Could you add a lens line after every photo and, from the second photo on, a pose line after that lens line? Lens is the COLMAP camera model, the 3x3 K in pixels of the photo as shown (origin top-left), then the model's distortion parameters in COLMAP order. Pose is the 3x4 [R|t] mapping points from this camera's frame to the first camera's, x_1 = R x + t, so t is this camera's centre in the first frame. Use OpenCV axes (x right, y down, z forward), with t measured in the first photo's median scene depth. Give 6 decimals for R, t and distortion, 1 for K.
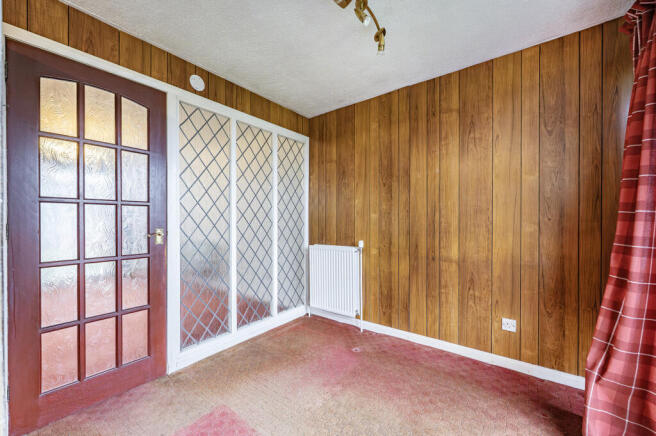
lens RADIAL K [[262.7, 0, 329.0], [0, 262.7, 221.8], [0, 0, 1]] dist [-0.001455, -0.000177]
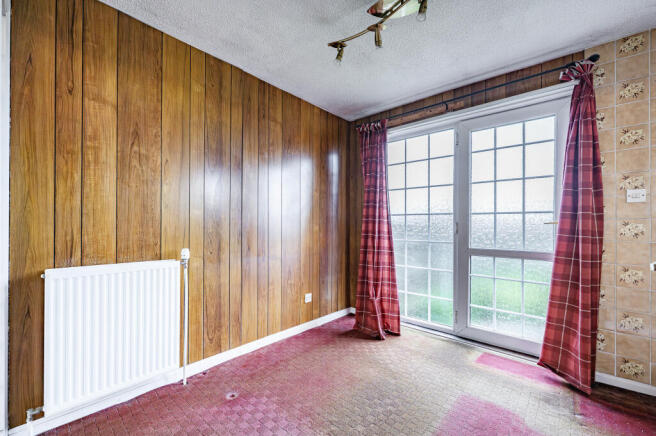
lens RADIAL K [[271.6, 0, 327.5], [0, 271.6, 226.0], [0, 0, 1]] dist [-0.000834, -0.000025]
pose [[0.075110, 0.007317, 0.997148, -0.714433], [-0.003714, 0.999968, -0.007058, 0.023543], [-0.997168, -0.003173, 0.075135, 0.770054]]
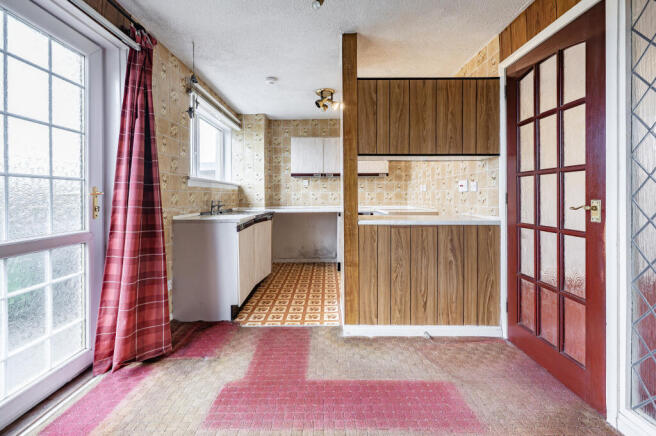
lens RADIAL K [[266.2, 0, 329.2], [0, 266.2, 196.1], [0, 0, 1]] dist [-0.001438, -0.000249]
pose [[-0.795794, 0.011330, -0.605461, 0.336192], [0.005161, 0.999916, 0.011927, 0.001896], [0.605545, 0.006367, -0.795785, 1.076505]]
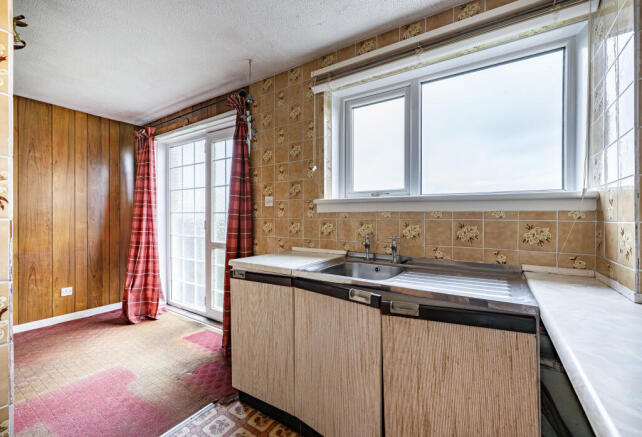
lens RADIAL K [[262.3, 0, 334.1], [0, 262.3, 217.8], [0, 0, 1]] dist [-0.000035, -0.000166]
pose [[-0.095047, 0.000023, 0.995473, -0.901371], [0.005038, 0.999987, 0.000458, -0.014916], [-0.995460, 0.005059, -0.095046, -0.348881]]
